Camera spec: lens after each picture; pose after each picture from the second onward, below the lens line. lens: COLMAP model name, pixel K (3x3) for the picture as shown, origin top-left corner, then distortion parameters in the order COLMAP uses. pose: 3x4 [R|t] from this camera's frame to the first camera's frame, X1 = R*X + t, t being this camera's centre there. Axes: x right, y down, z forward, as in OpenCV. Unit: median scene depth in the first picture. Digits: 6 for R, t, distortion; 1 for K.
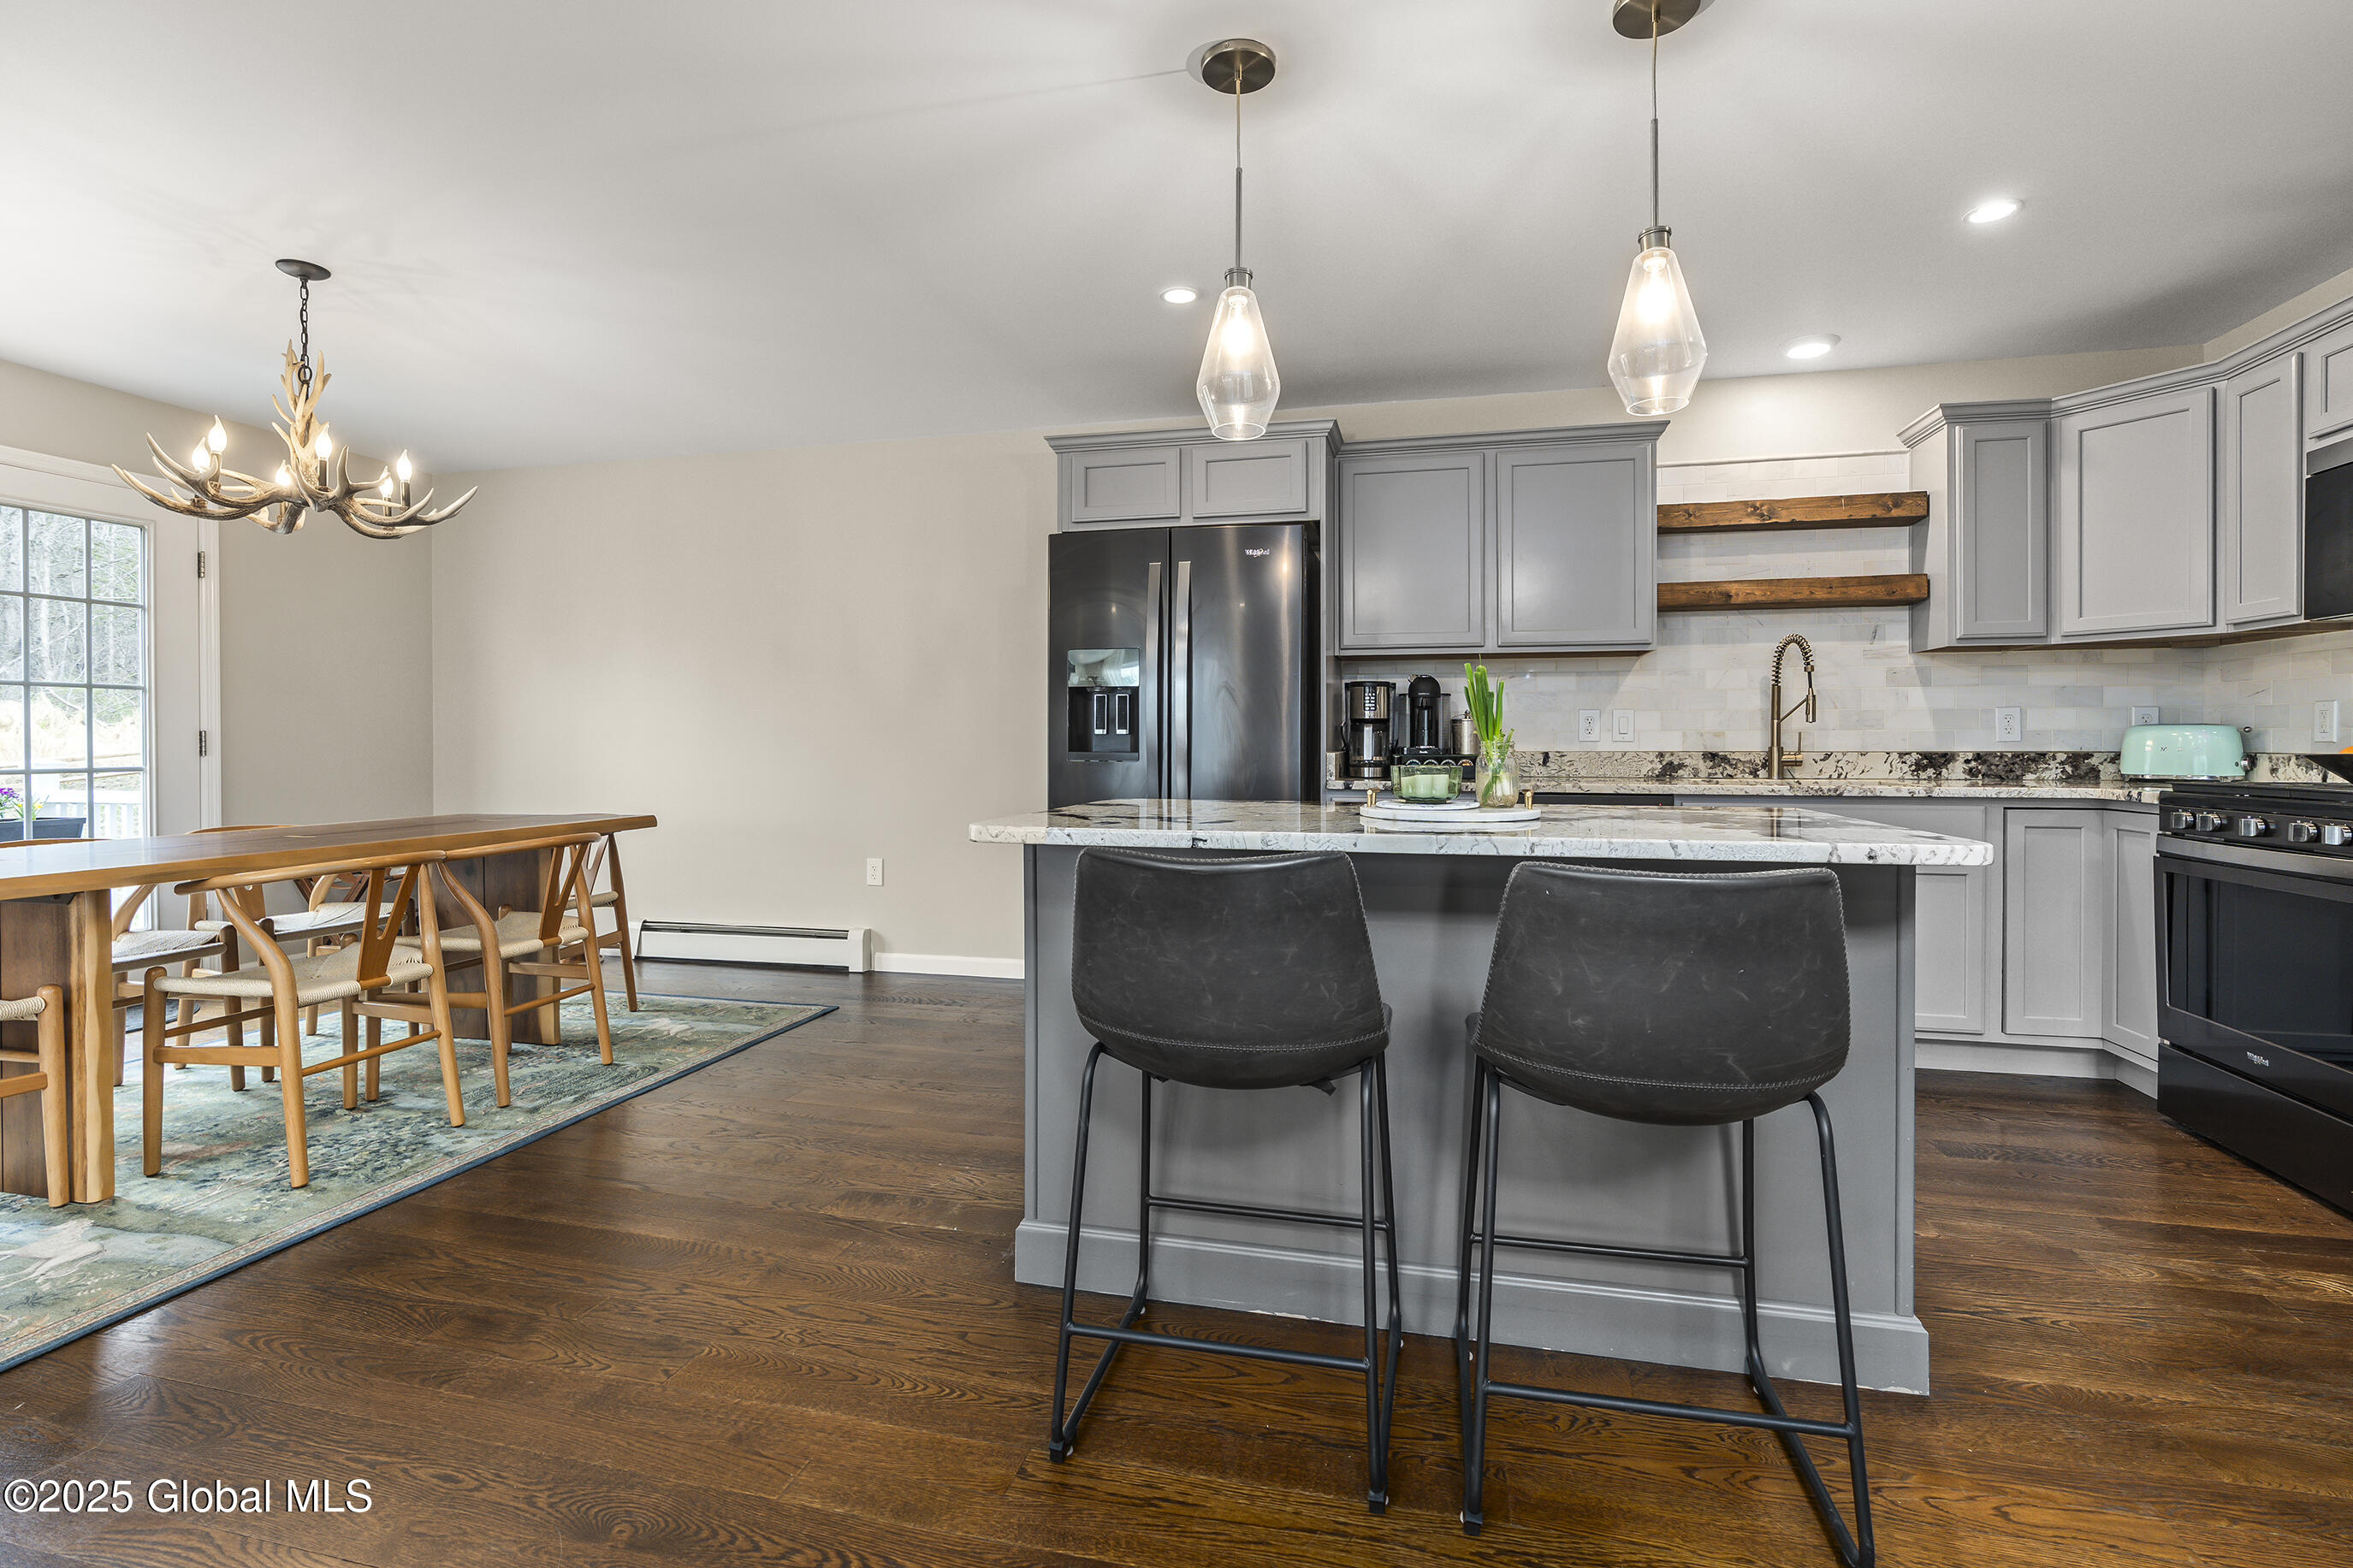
lens RADIAL K [[1068.3, 0, 1183.3], [0, 1068.3, 756.5], [0, 0, 1]] dist [-0.008469, 0.003427]
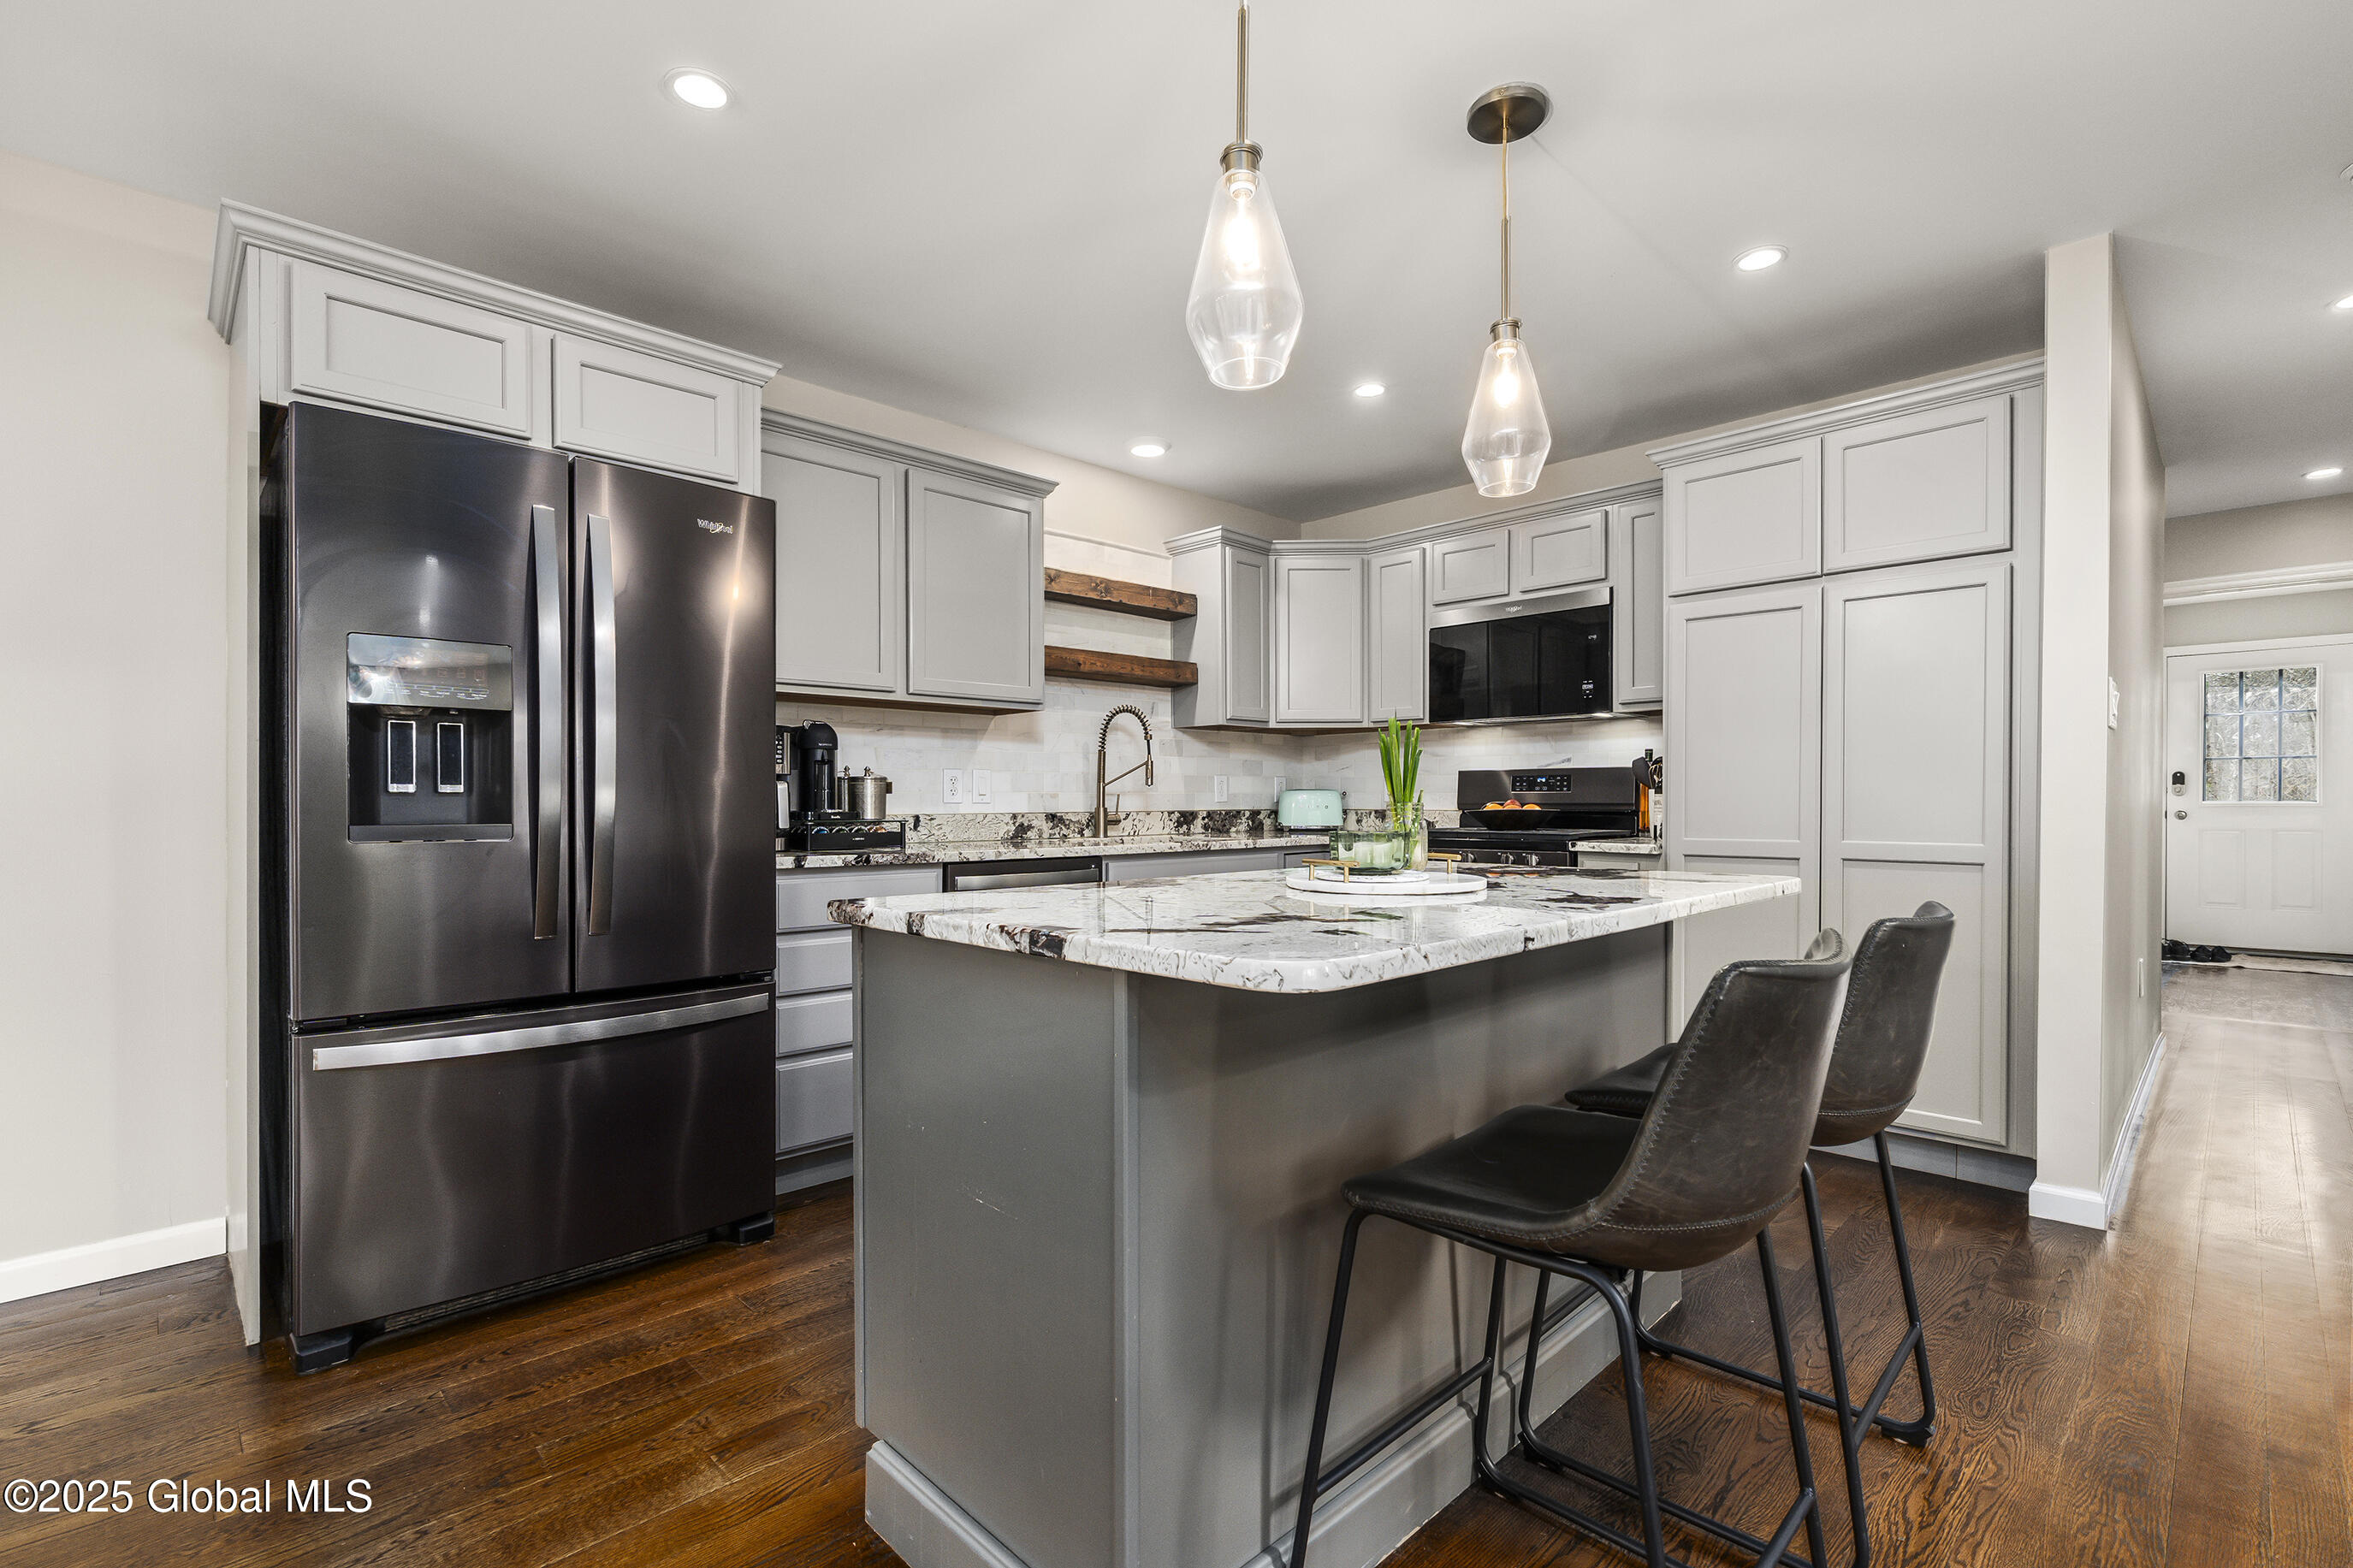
lens RADIAL K [[1068.3, 0, 1189.4], [0, 1068.3, 813.1], [0, 0, 1]] dist [-0.008469, 0.003427]
pose [[0.531049, -0.010728, 0.847273, -0.379712], [0.013436, 0.999901, 0.004240, -0.008340], [-0.847235, 0.009133, 0.531140, 0.419266]]
